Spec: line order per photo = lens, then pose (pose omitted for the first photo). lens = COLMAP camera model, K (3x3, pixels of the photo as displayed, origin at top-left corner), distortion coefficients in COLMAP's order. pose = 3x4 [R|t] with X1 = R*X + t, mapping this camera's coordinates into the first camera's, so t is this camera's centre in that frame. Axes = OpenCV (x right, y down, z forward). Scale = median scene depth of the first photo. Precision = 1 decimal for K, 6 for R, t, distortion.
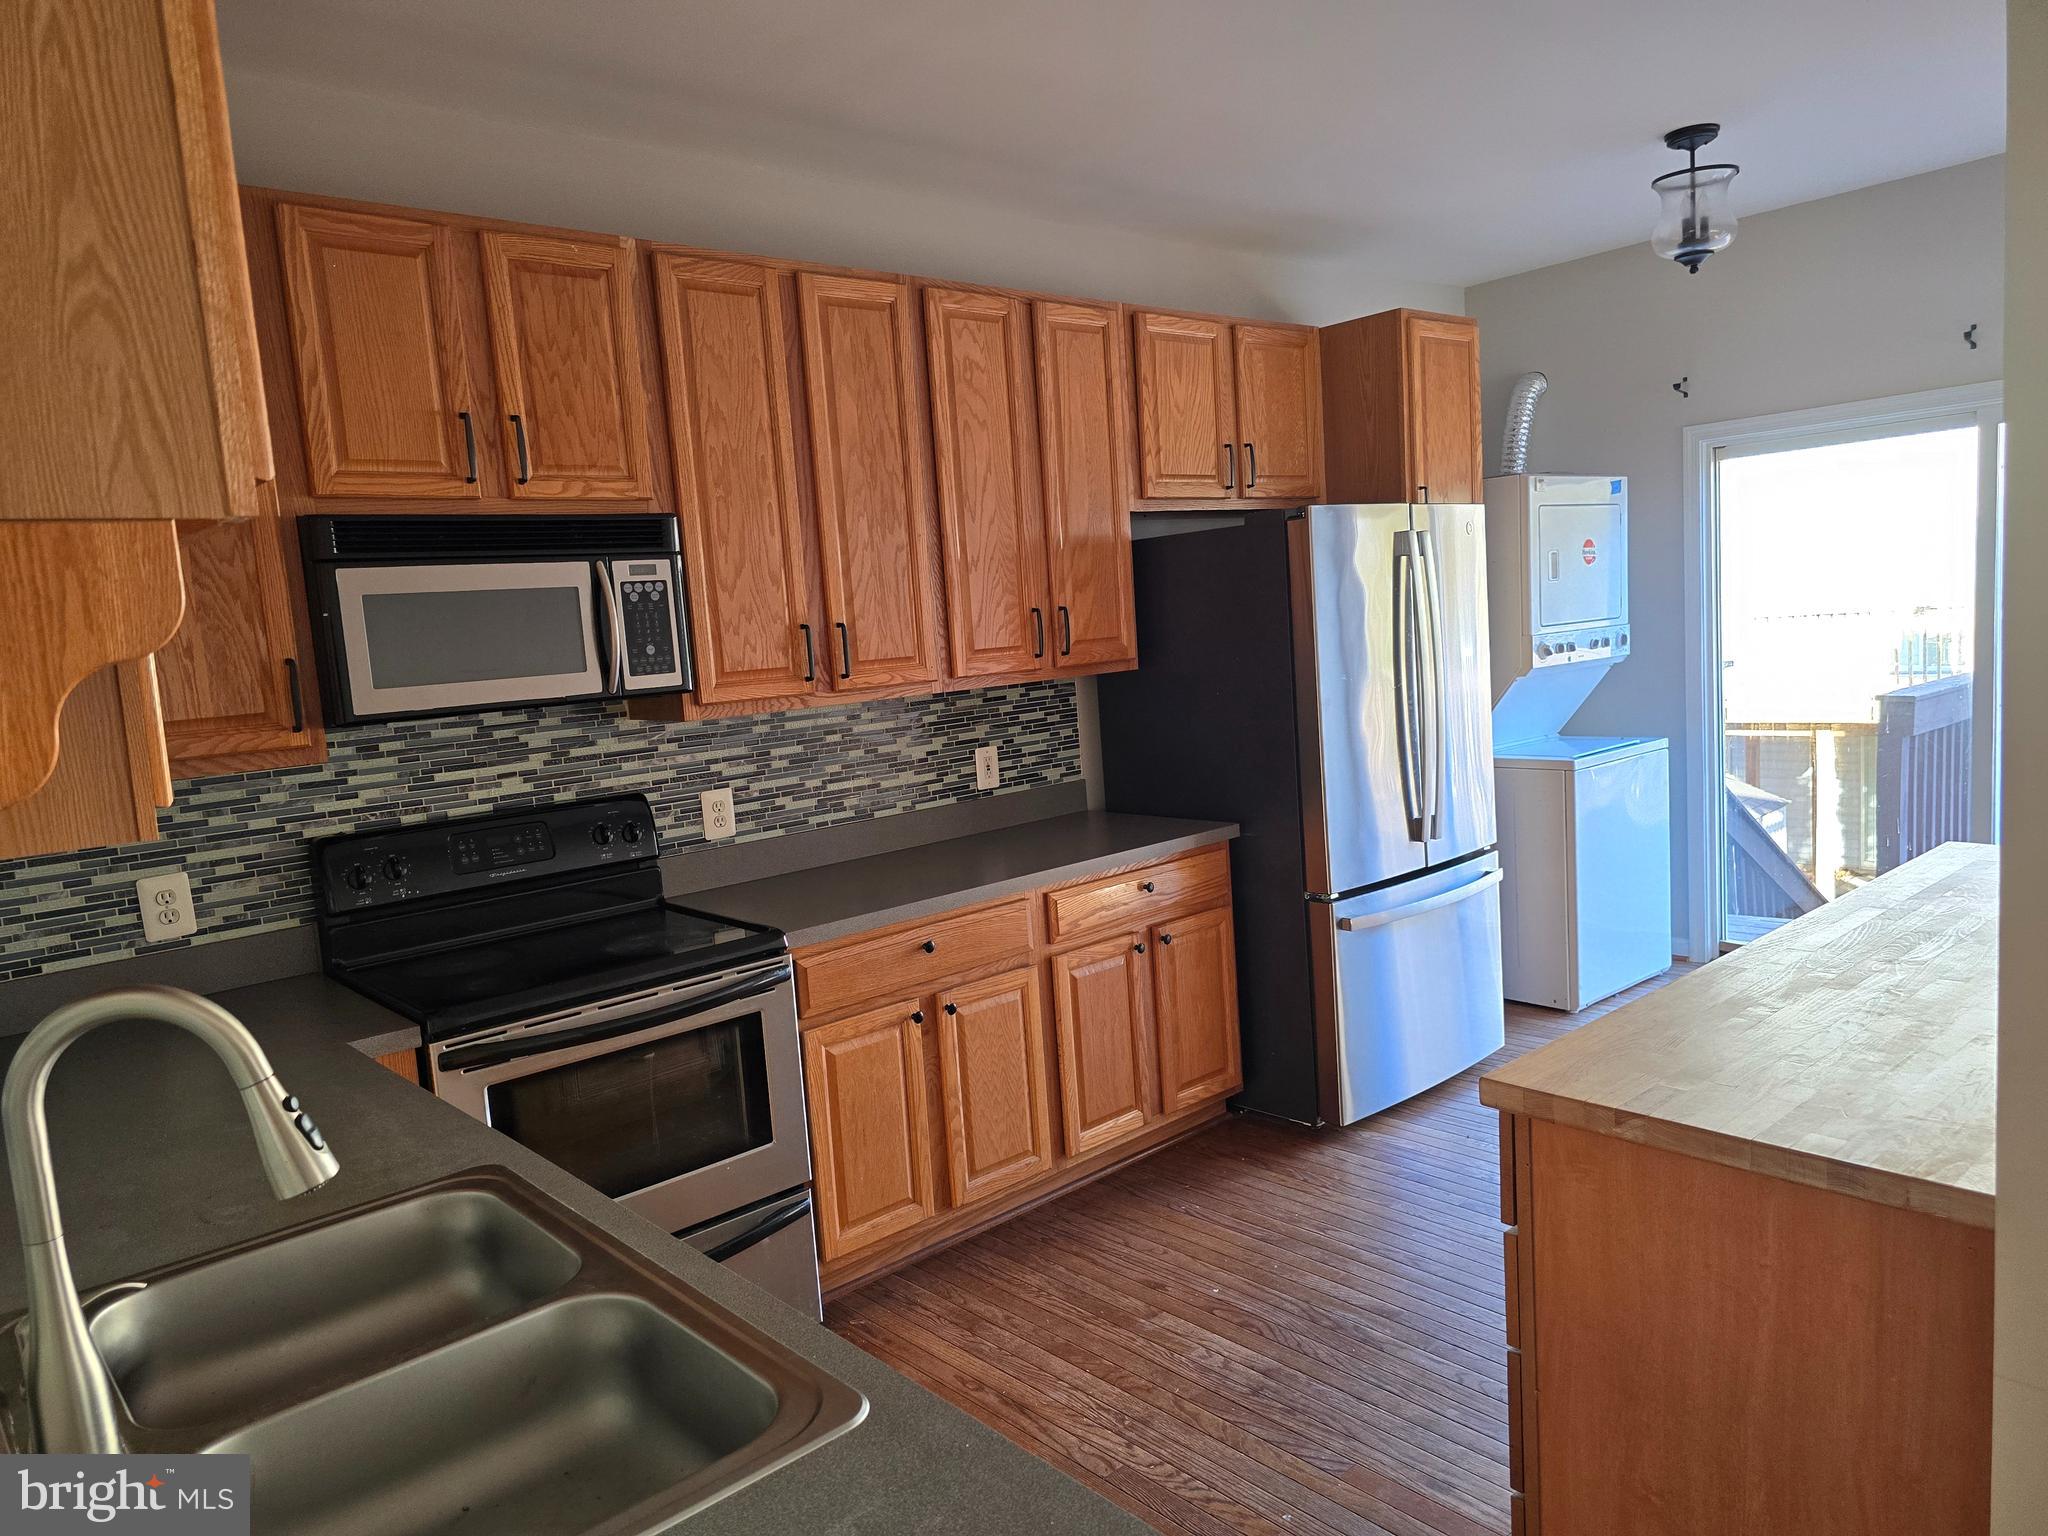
lens RADIAL K [[1369.3, 0, 1021.3], [0, 1369.3, 771.8], [0, 0, 1]] dist [0.005693, -0.004909]
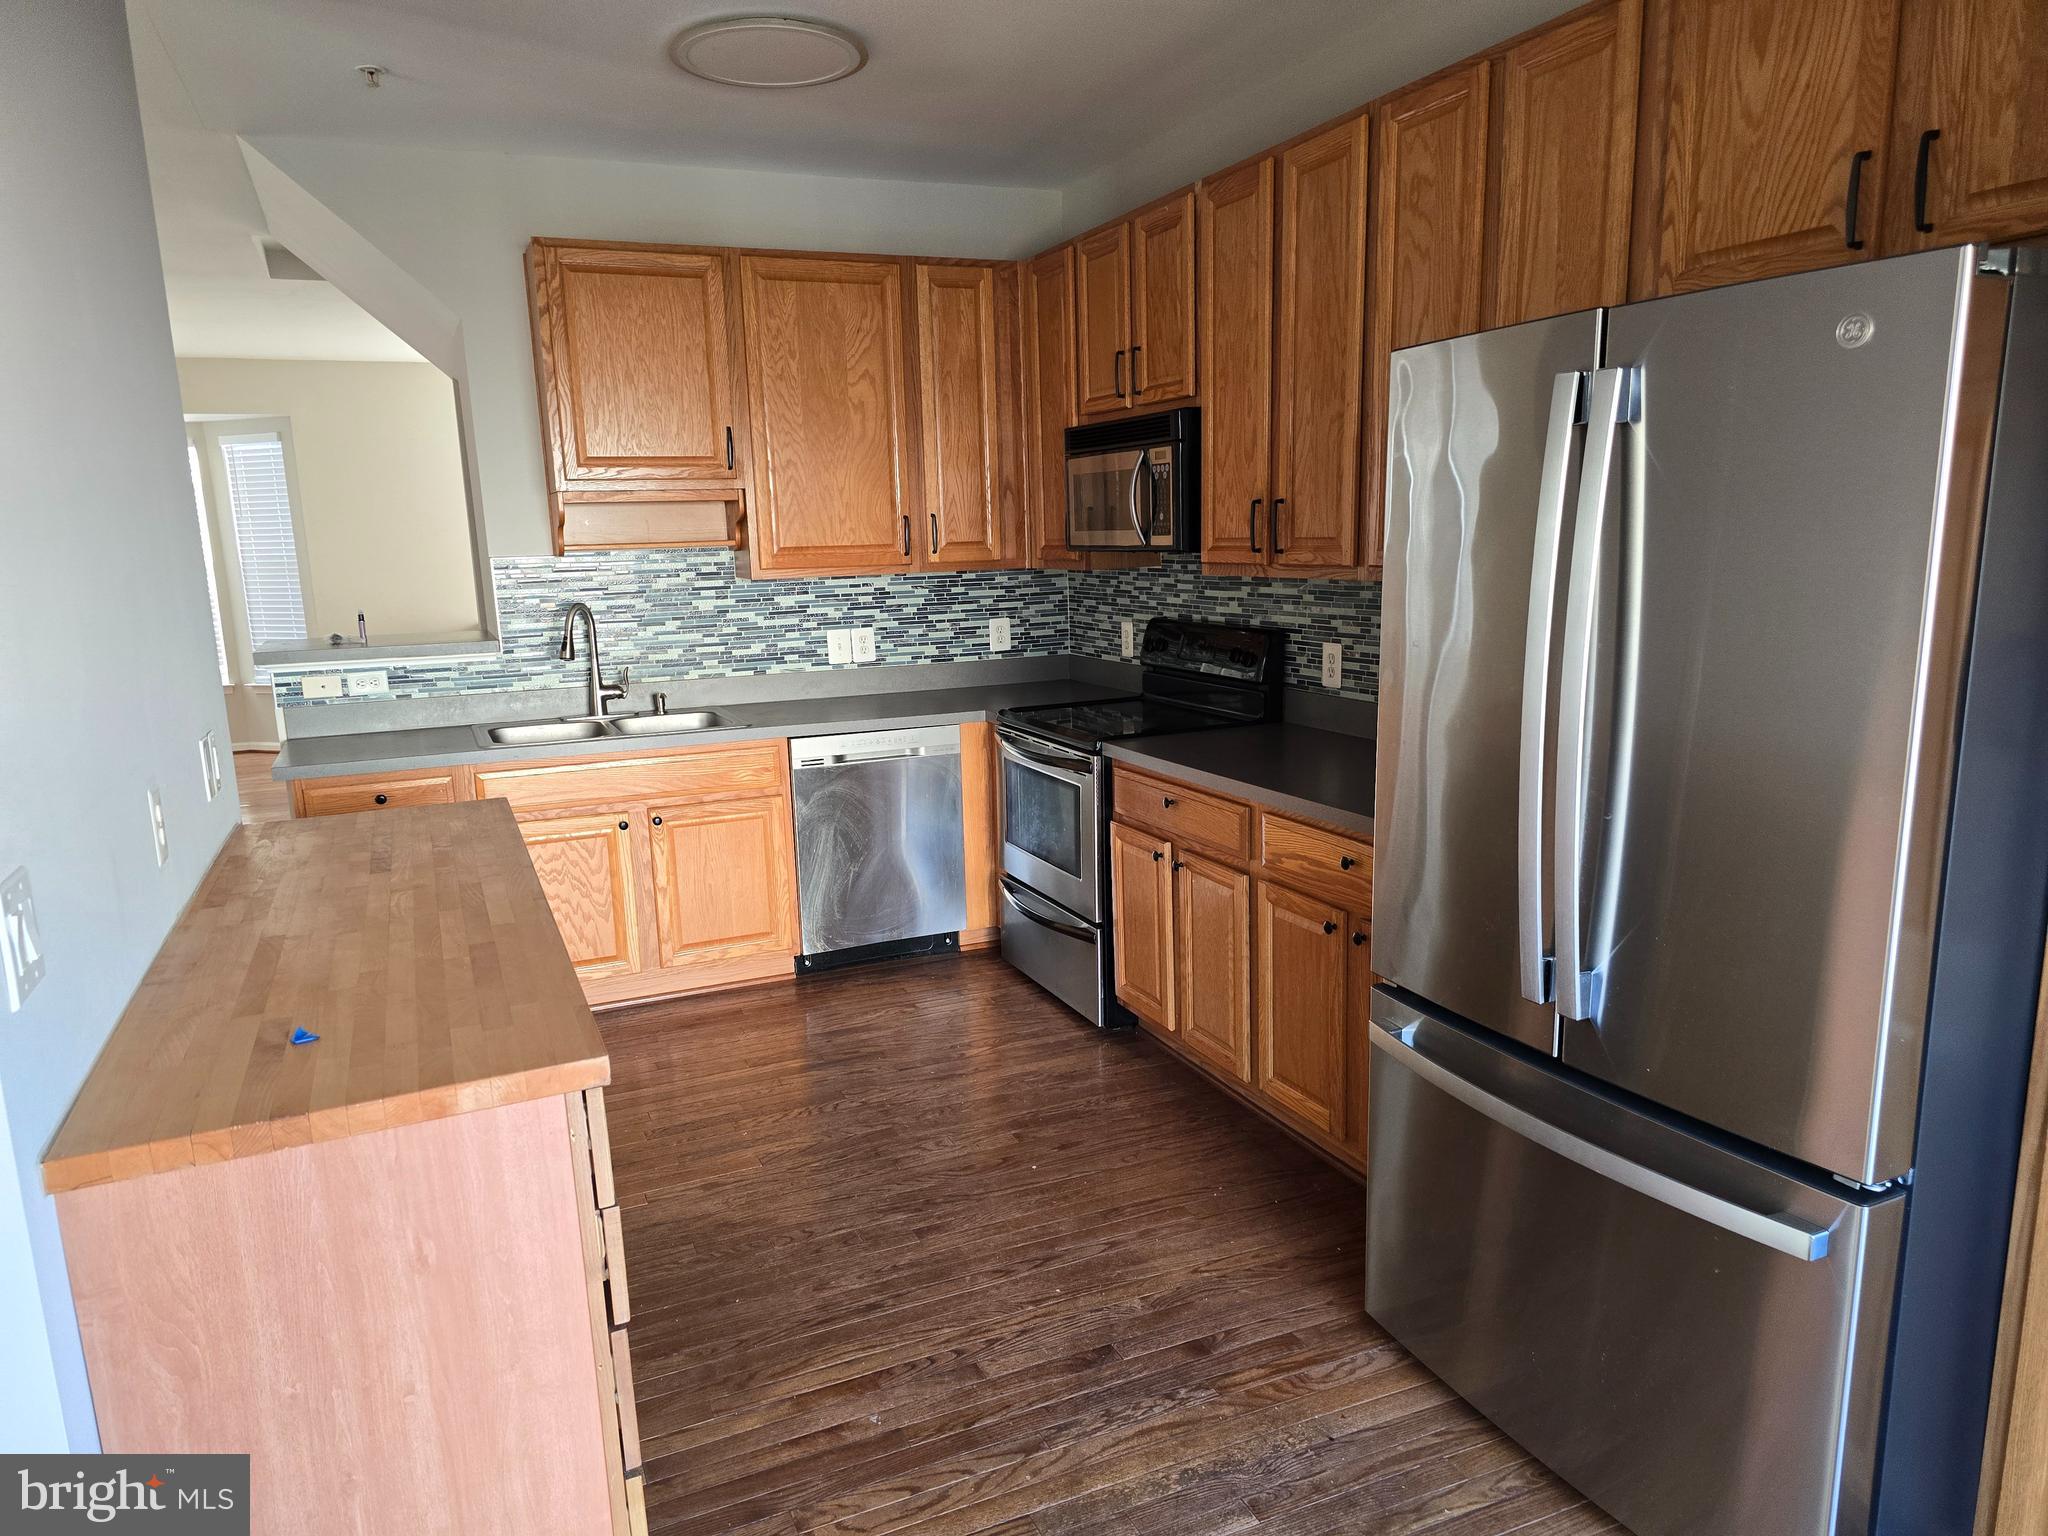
lens RADIAL K [[1369.3, 0, 1020.1], [0, 1369.3, 782.5], [0, 0, 1]] dist [0.005693, -0.004909]
pose [[-0.285586, 0.259321, -0.922601, 0.940146], [-0.051200, 0.957191, 0.284892, -0.189618], [0.956984, 0.128598, -0.260083, 1.110630]]
